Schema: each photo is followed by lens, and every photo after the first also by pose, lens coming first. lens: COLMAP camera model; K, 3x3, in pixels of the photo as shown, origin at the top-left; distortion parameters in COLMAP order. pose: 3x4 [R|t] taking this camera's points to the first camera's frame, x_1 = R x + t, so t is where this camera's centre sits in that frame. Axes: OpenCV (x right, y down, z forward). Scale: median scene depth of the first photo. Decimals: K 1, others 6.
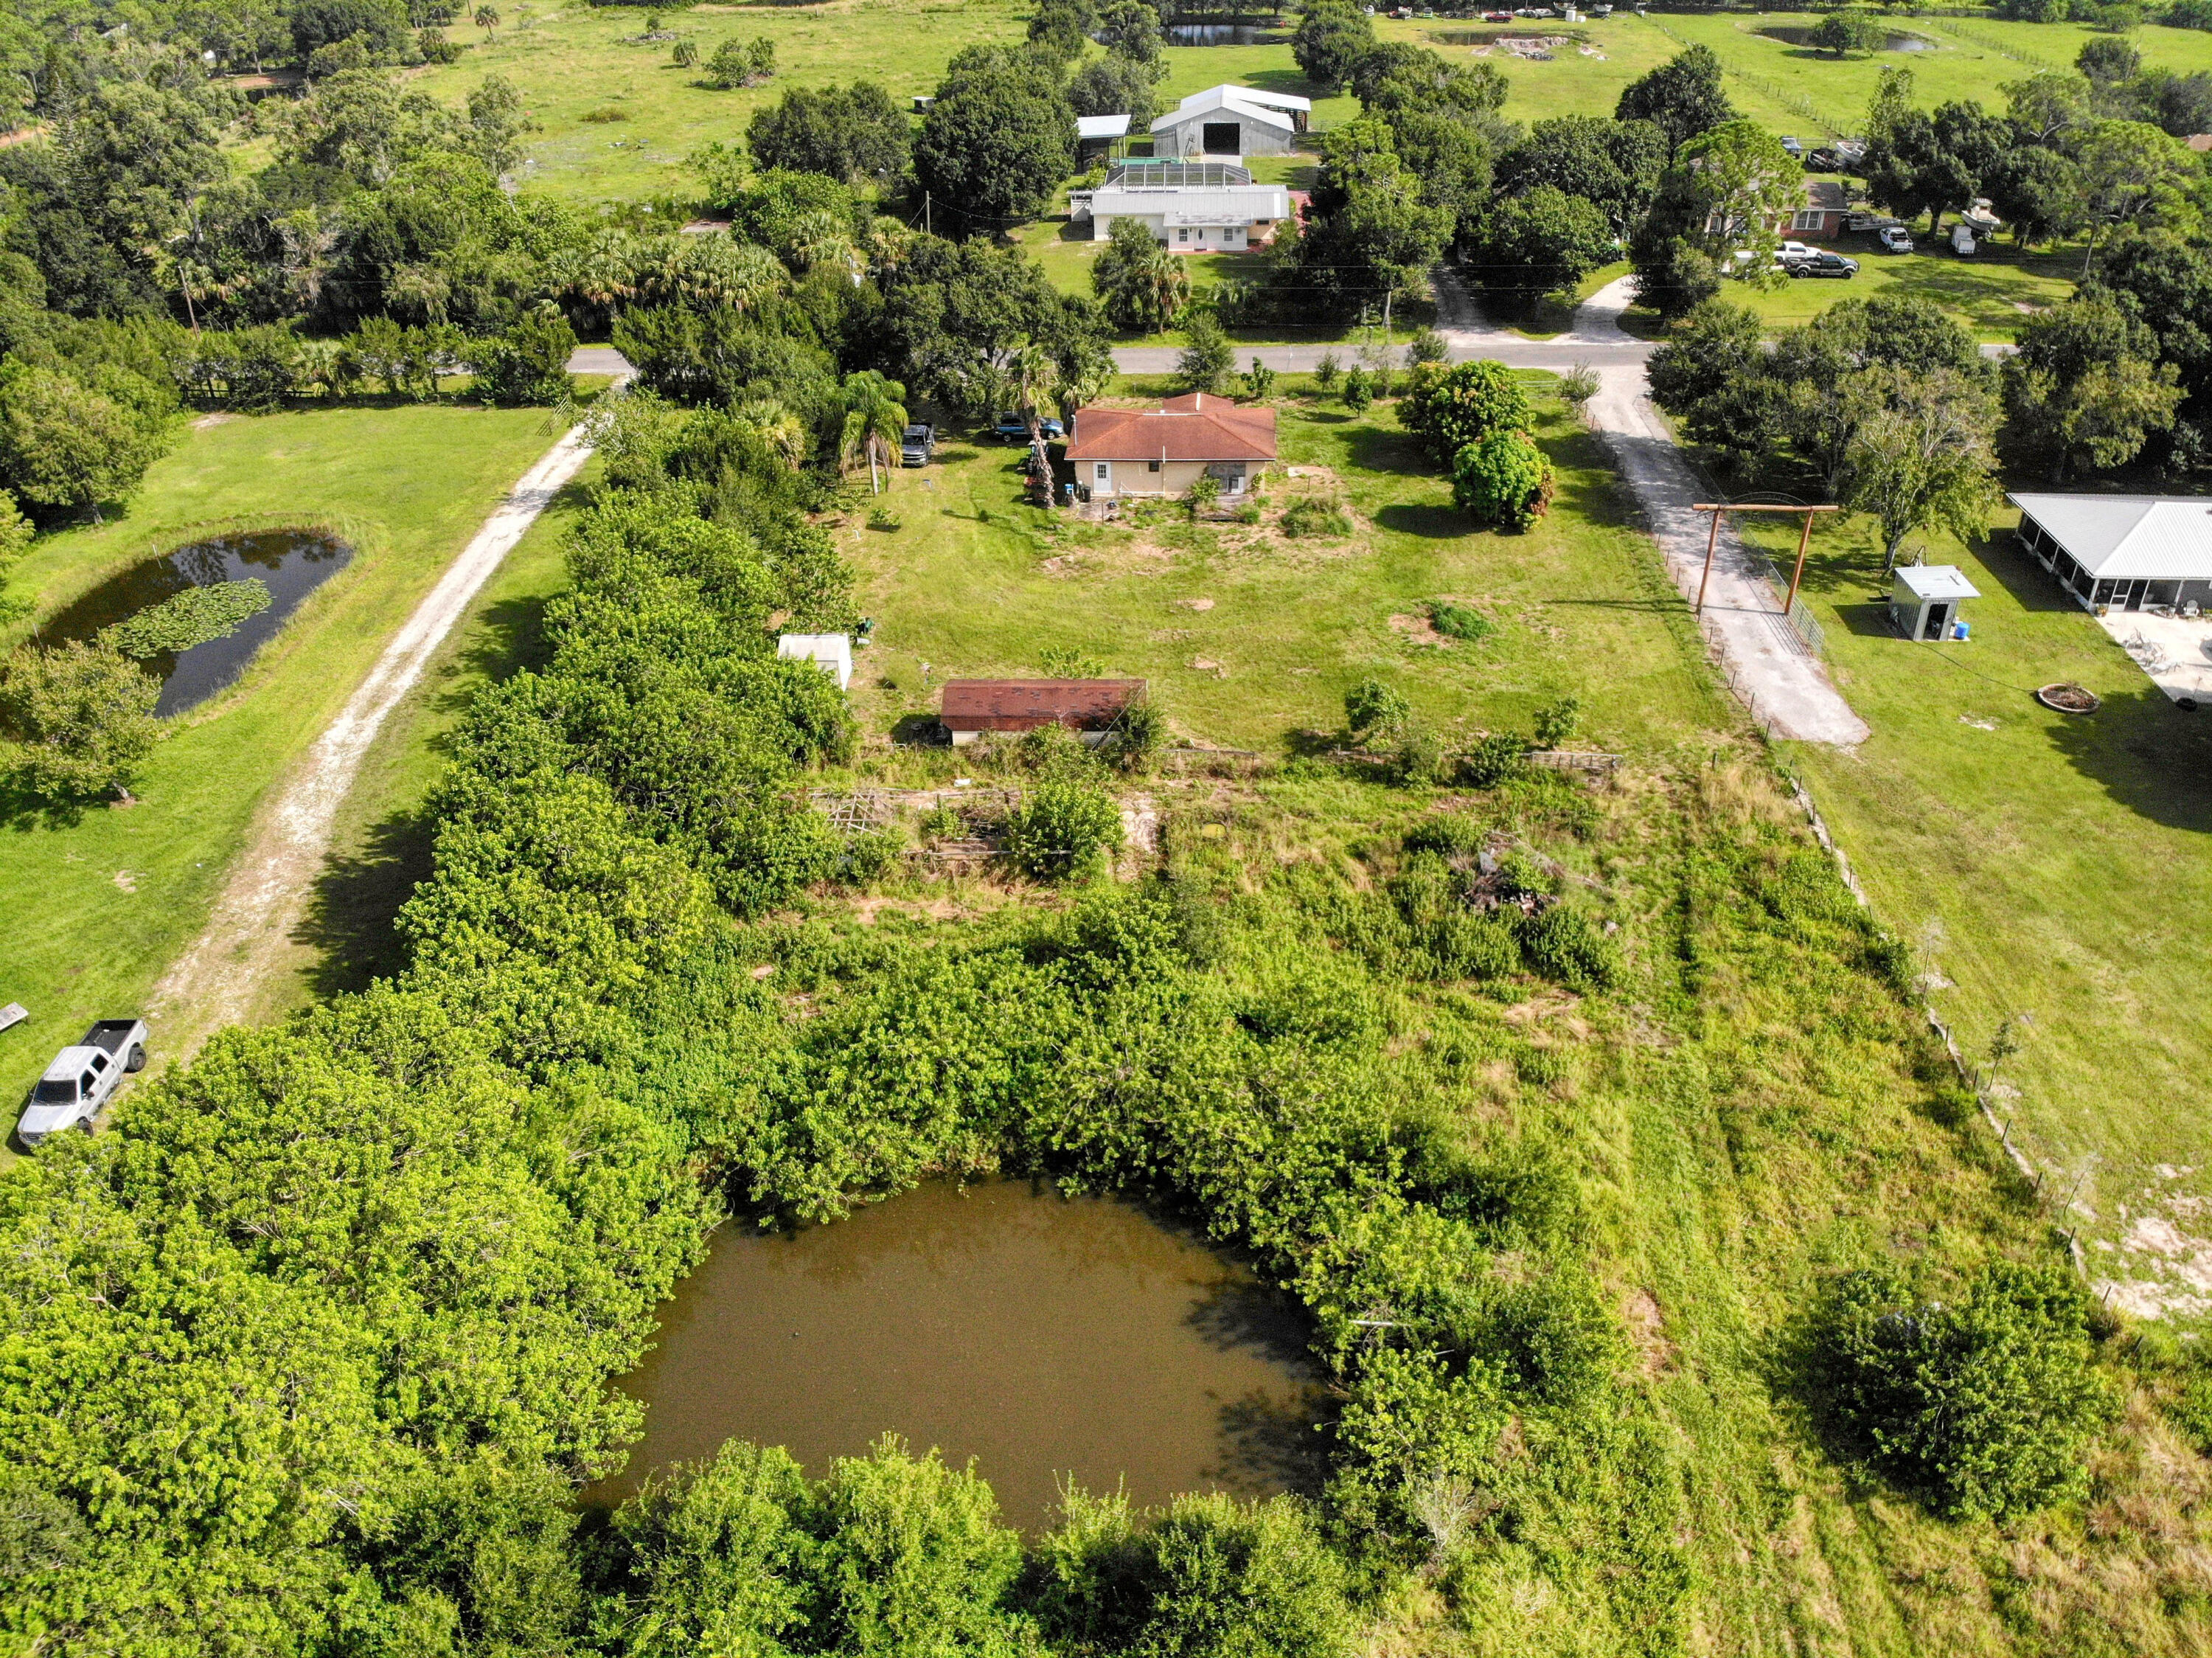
lens RADIAL K [[1584.0, 0, 1116.5], [0, 1584.0, 872.3], [0, 0, 1]] dist [0.160136, -0.283180]
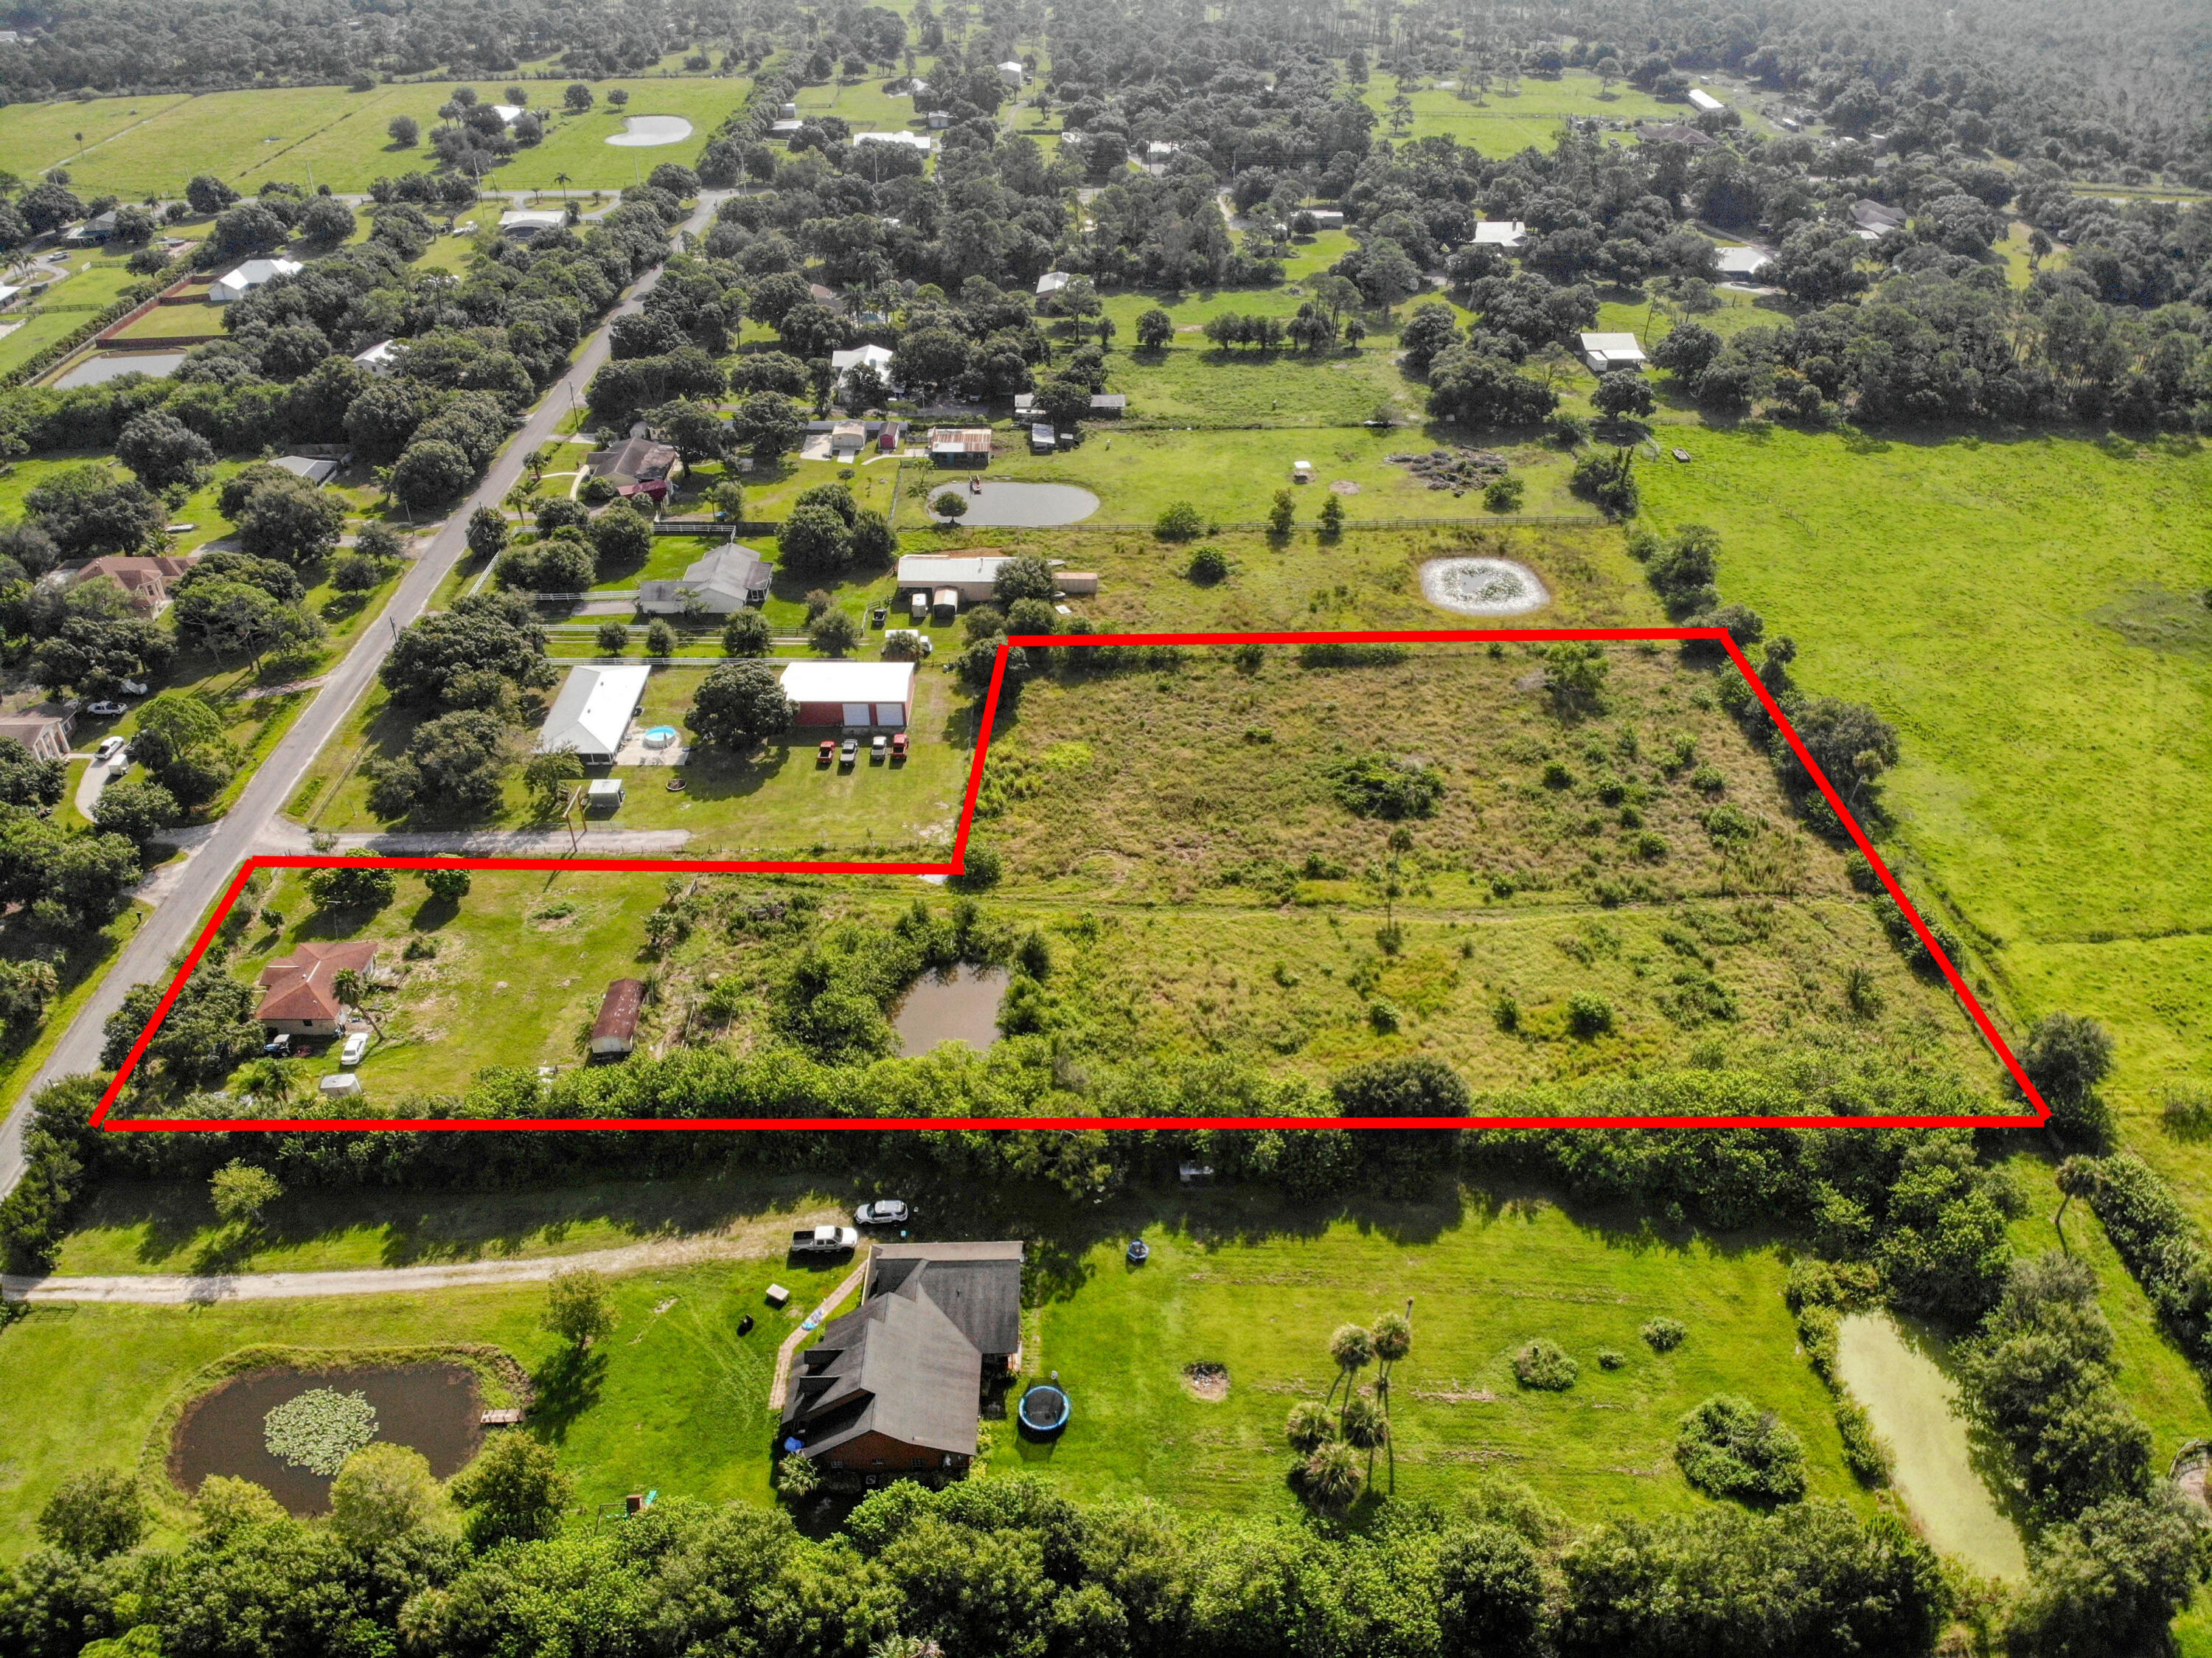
lens RADIAL K [[1584.0, 0, 1116.5], [0, 1584.0, 872.3], [0, 0, 1]] dist [0.160136, -0.283180]
pose [[-0.074995, -0.567484, 0.819962, -1.271051], [0.573789, 0.647954, 0.500920, -0.665147], [-0.815562, 0.508052, 0.277023, -0.227291]]
